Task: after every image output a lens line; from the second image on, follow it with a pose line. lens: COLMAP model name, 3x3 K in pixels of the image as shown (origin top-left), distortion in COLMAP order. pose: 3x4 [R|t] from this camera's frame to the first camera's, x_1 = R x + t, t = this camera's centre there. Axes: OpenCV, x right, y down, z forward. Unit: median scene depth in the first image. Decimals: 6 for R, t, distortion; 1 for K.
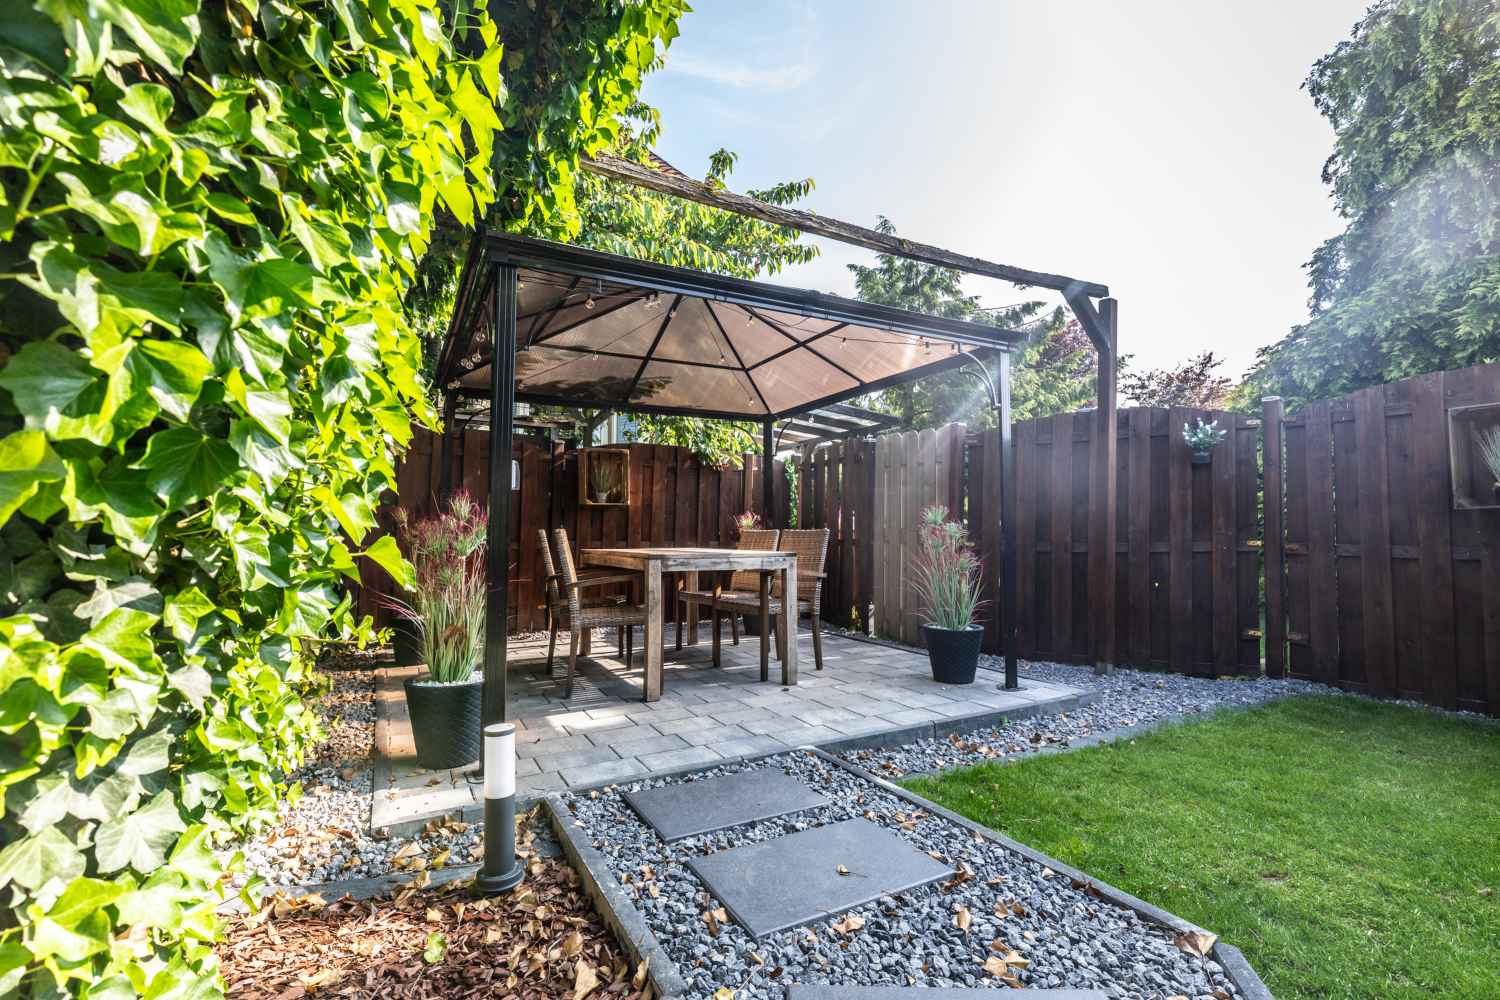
lens RADIAL K [[682.6, 0, 745.5], [0, 682.6, 513.5], [0, 0, 1]] dist [-0.000497, -0.000232]
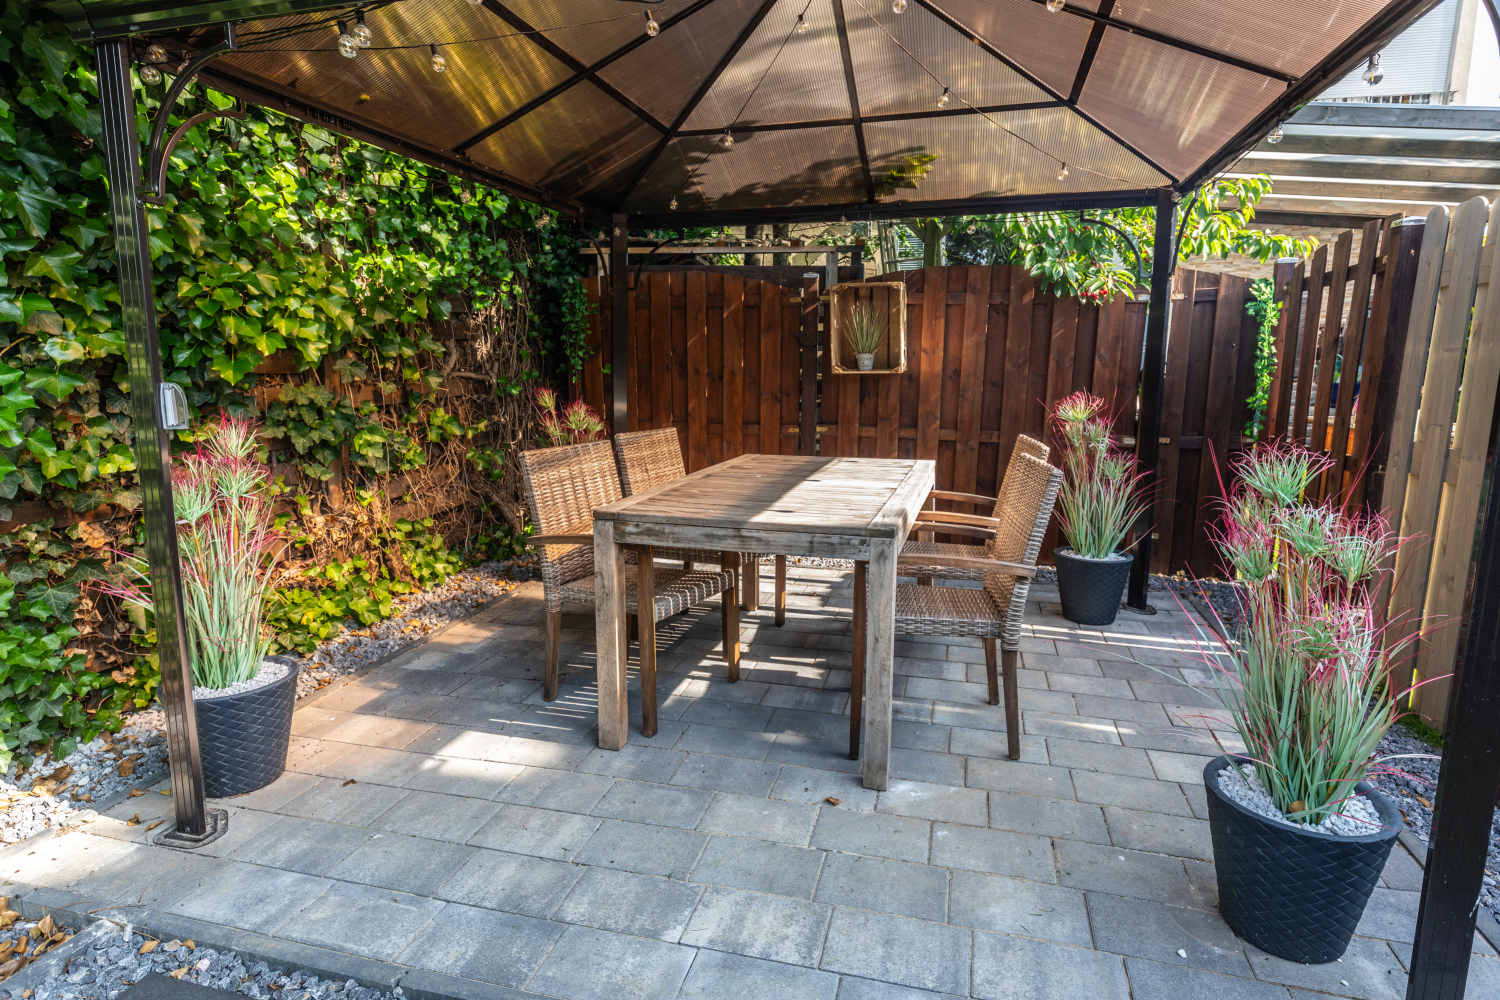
lens RADIAL K [[819.0, 0, 750.0], [0, 819.0, 500.0], [0, 0, 1]] dist [0.001850, 0.000580]
pose [[0.724118, 0.123447, -0.678538, 0.303505], [0.017576, 0.980228, 0.197090, -0.059303], [0.689452, -0.154642, 0.707631, 0.438738]]
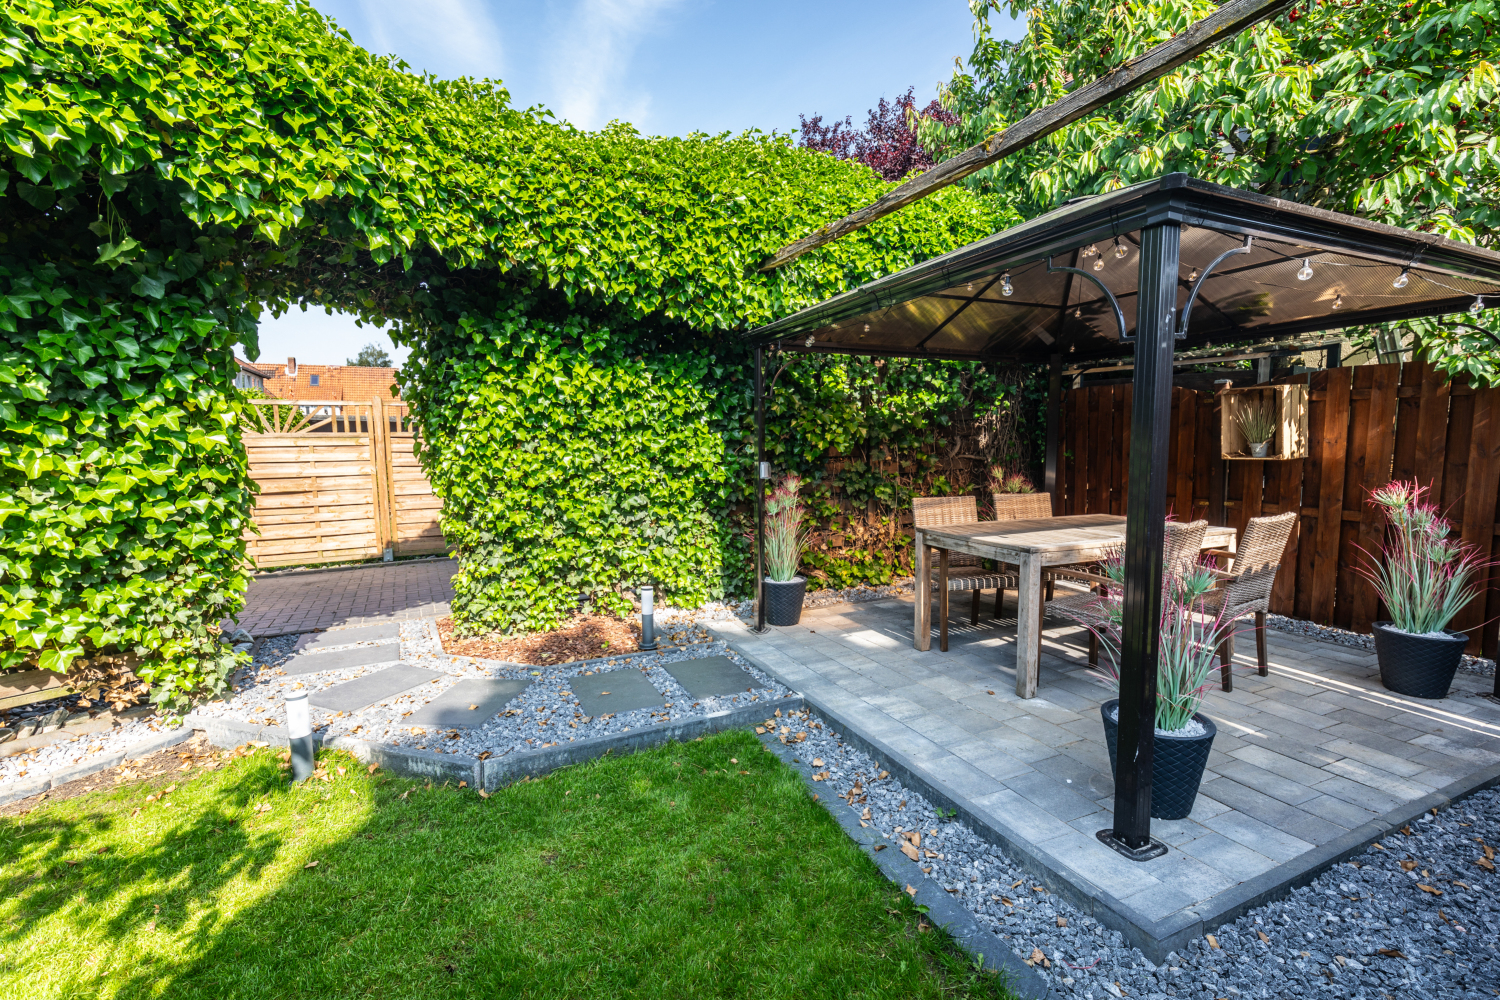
lens RADIAL K [[682.6, 0, 745.5], [0, 682.6, 513.5], [0, 0, 1]] dist [-0.000497, -0.000232]
pose [[-0.074532, 0.115577, -0.990498, 0.752562], [0.043691, 0.992686, 0.112545, -0.077709], [0.996261, -0.034888, -0.079036, 0.581443]]
